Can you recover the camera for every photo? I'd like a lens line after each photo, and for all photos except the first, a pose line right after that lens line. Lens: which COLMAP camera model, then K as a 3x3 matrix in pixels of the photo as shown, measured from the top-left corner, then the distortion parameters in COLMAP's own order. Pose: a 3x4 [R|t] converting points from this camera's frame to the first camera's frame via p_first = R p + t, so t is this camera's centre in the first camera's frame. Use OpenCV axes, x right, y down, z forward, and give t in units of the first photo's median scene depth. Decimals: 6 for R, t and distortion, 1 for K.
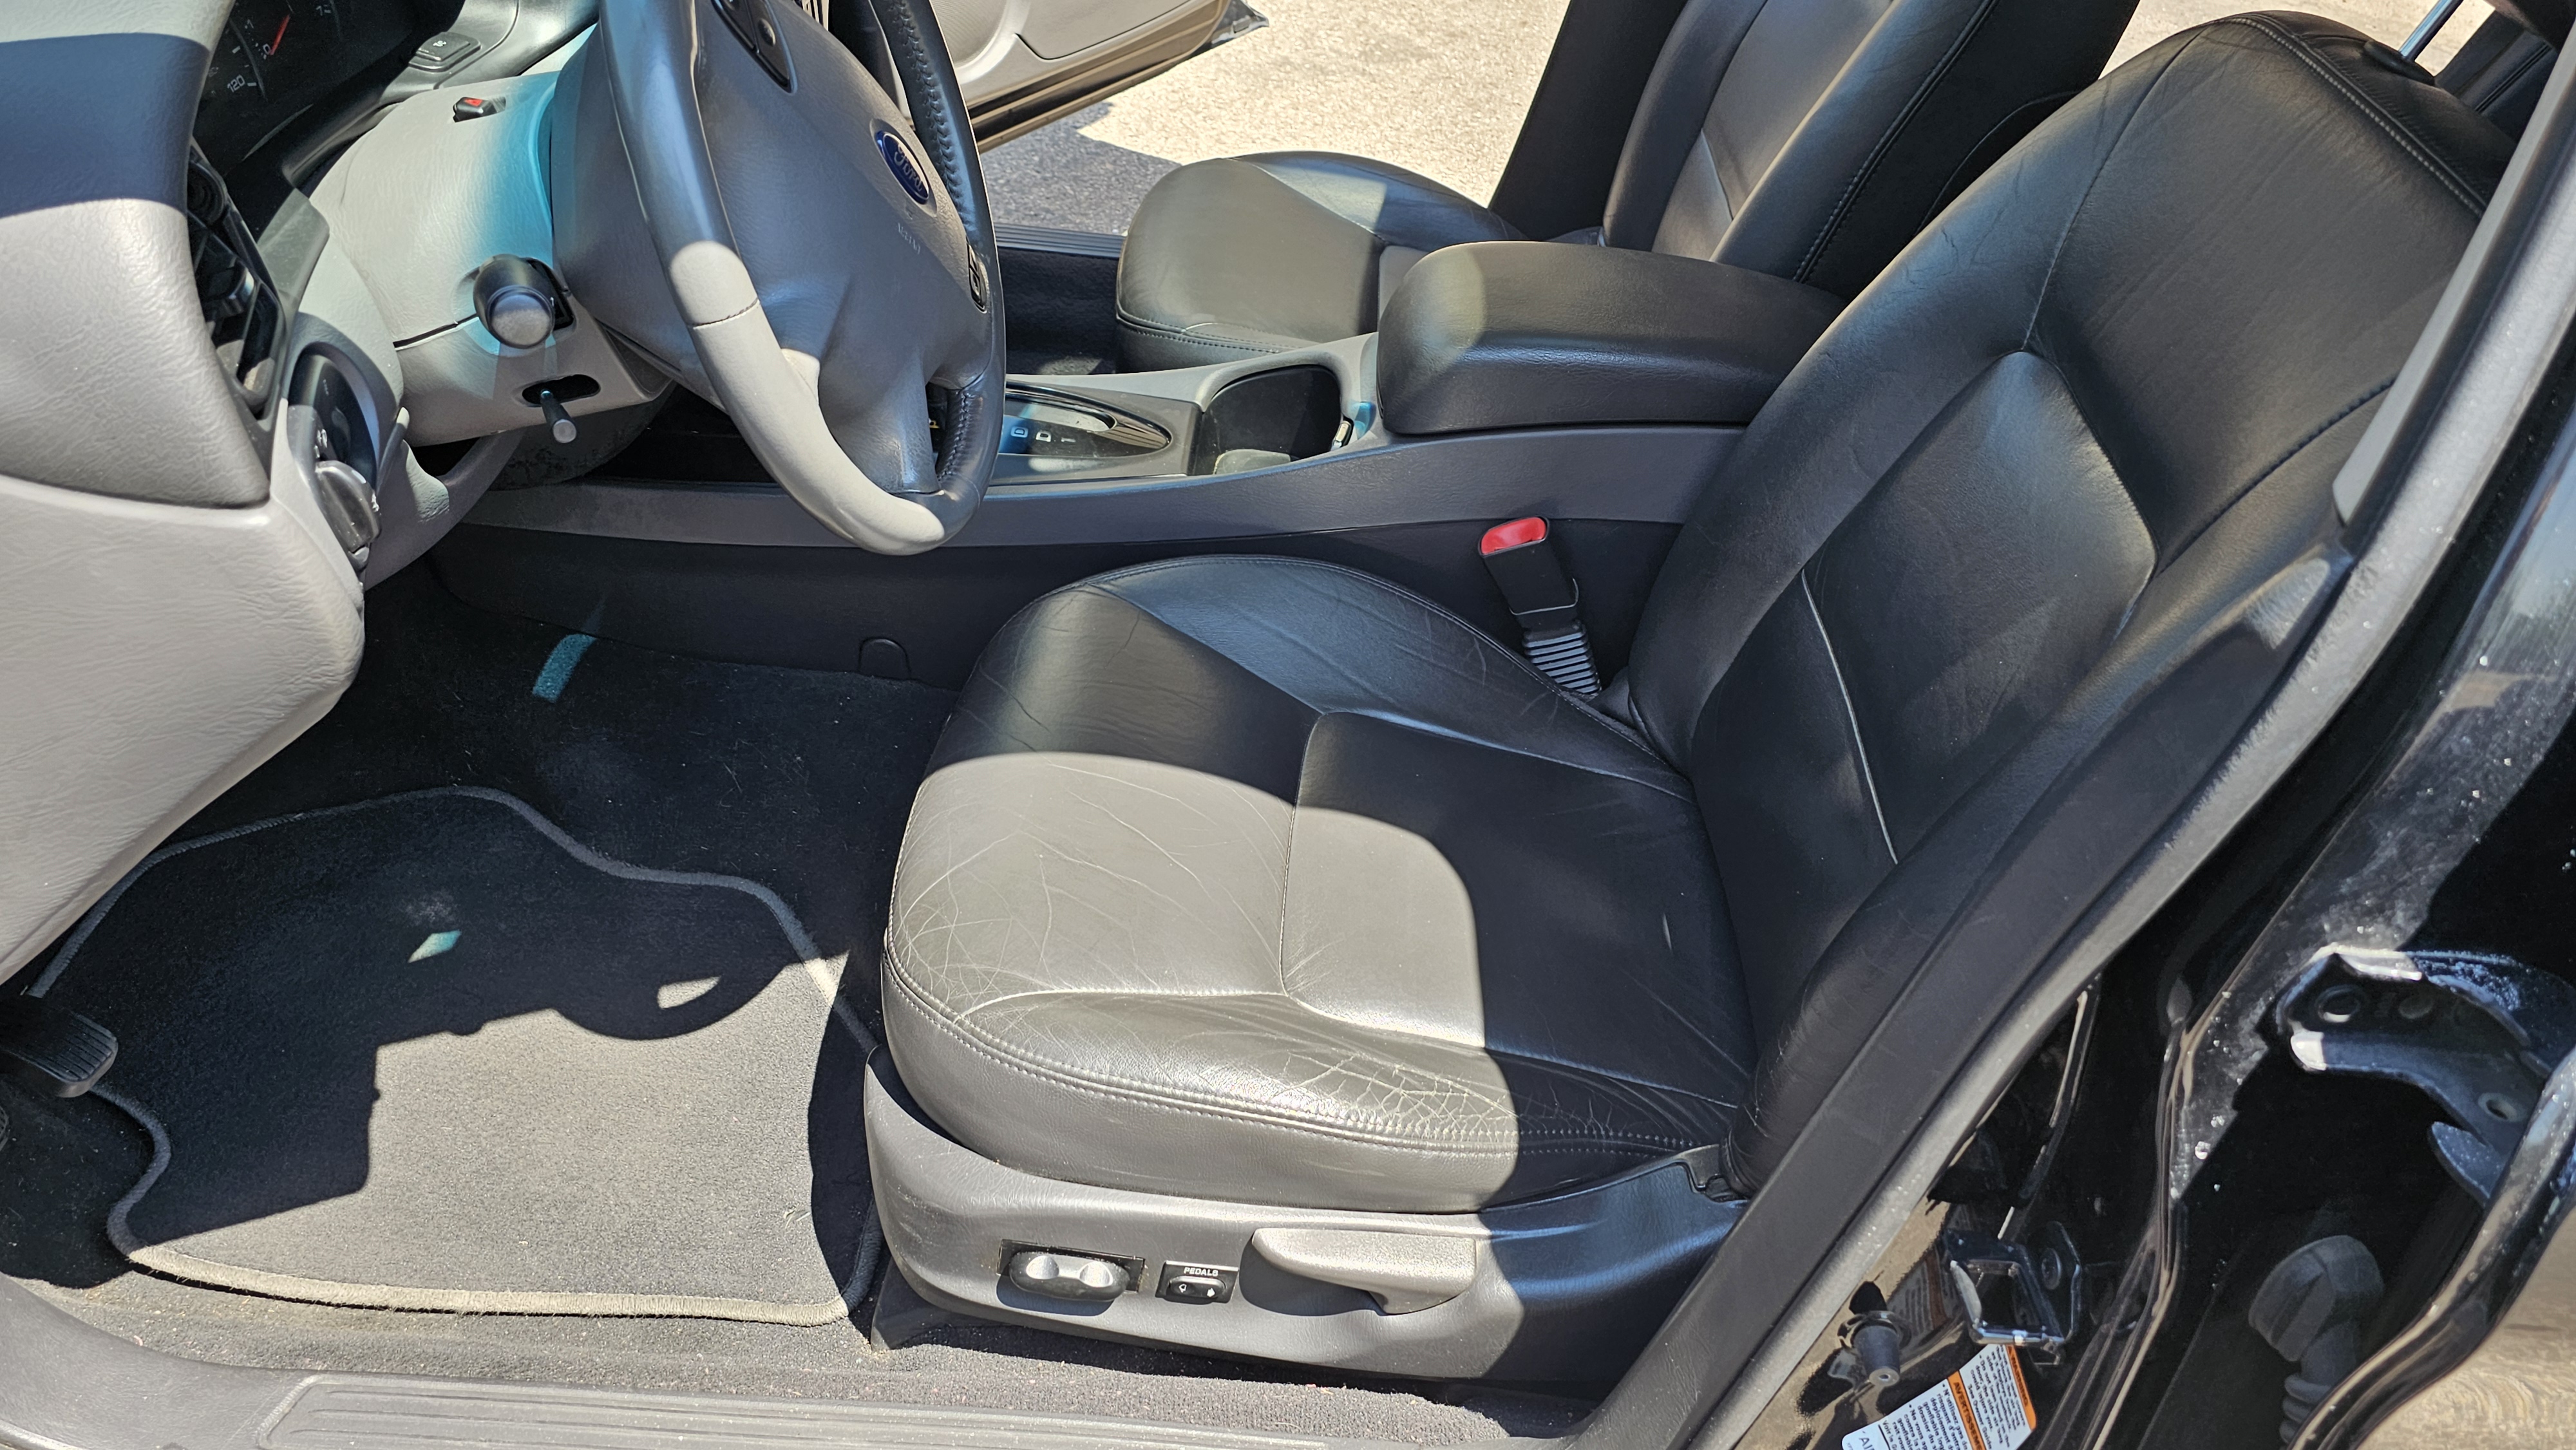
lens RADIAL K [[1842.5, 0, 1364.0], [0, 1842.5, 727.8], [0, 0, 1]] dist [0.047969, -0.060935]
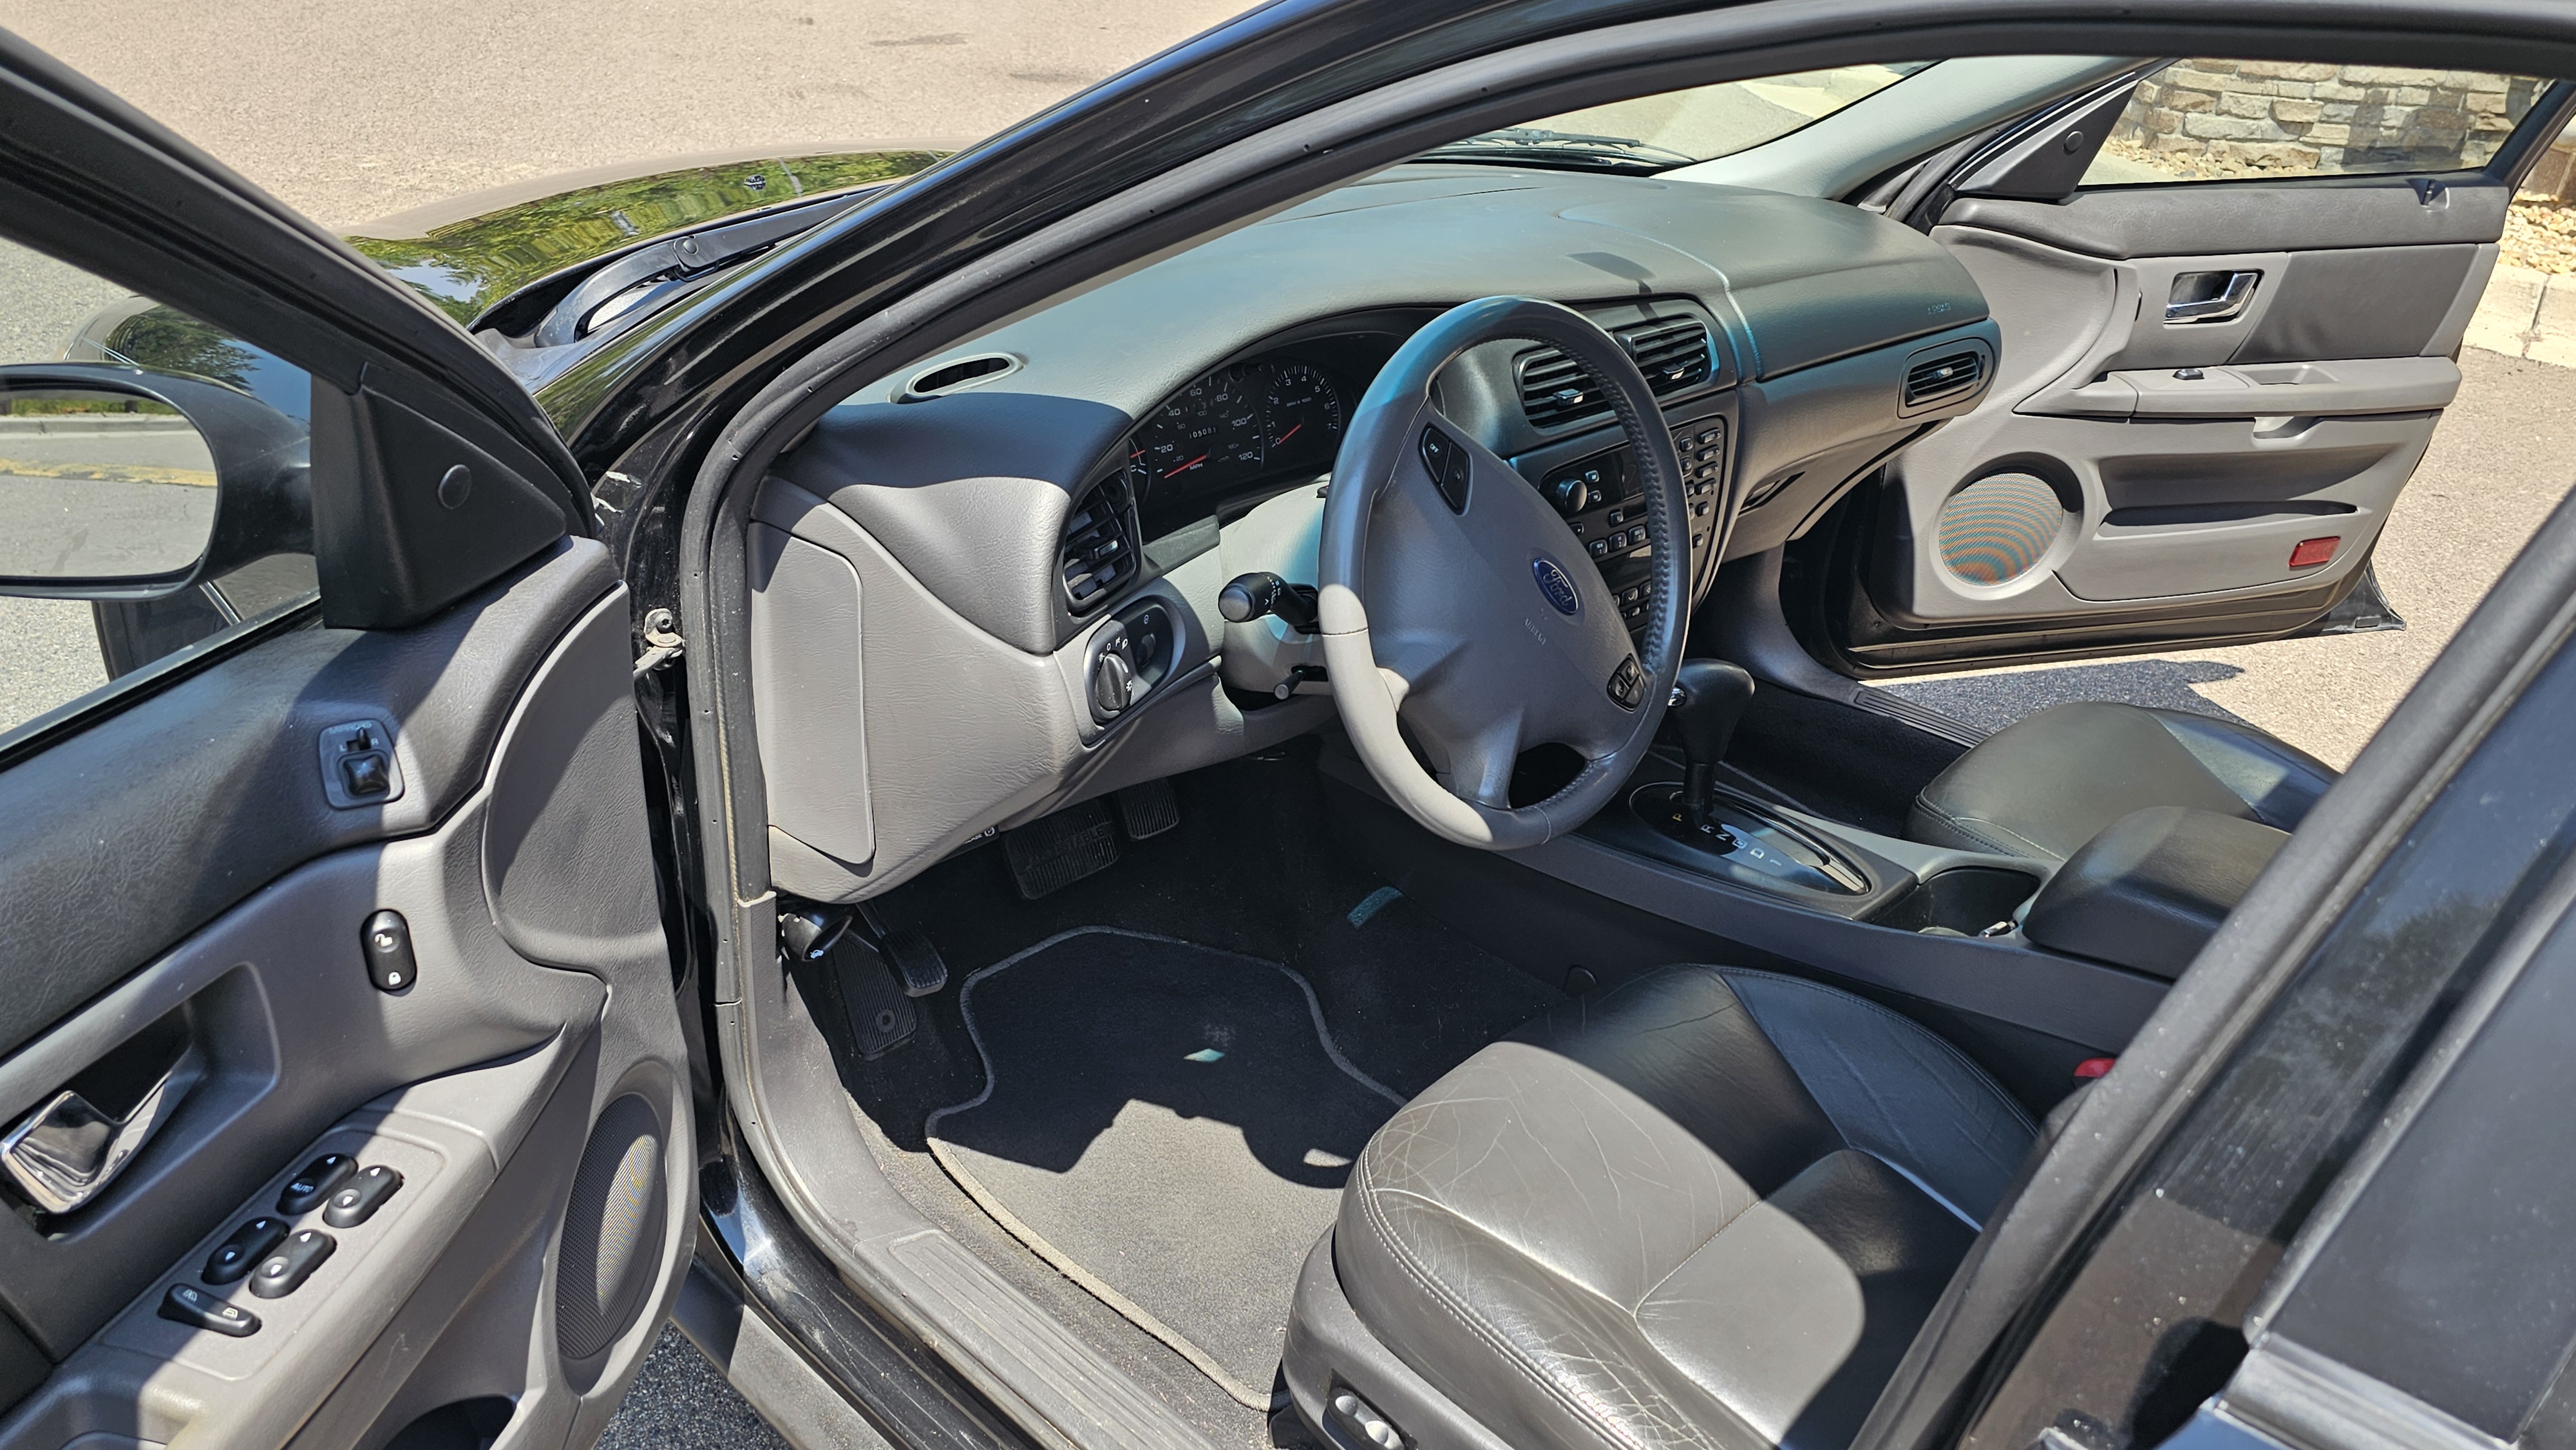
lens RADIAL K [[1747.7, 0, 1286.7], [0, 1747.7, 756.6], [0, 0, 1]] dist [0.042053, -0.046710]
pose [[0.759488, 0.274663, -0.589694, 0.318715], [-0.401855, 0.910941, -0.093273, 0.015106], [0.511557, 0.307811, 0.802223, -0.095695]]
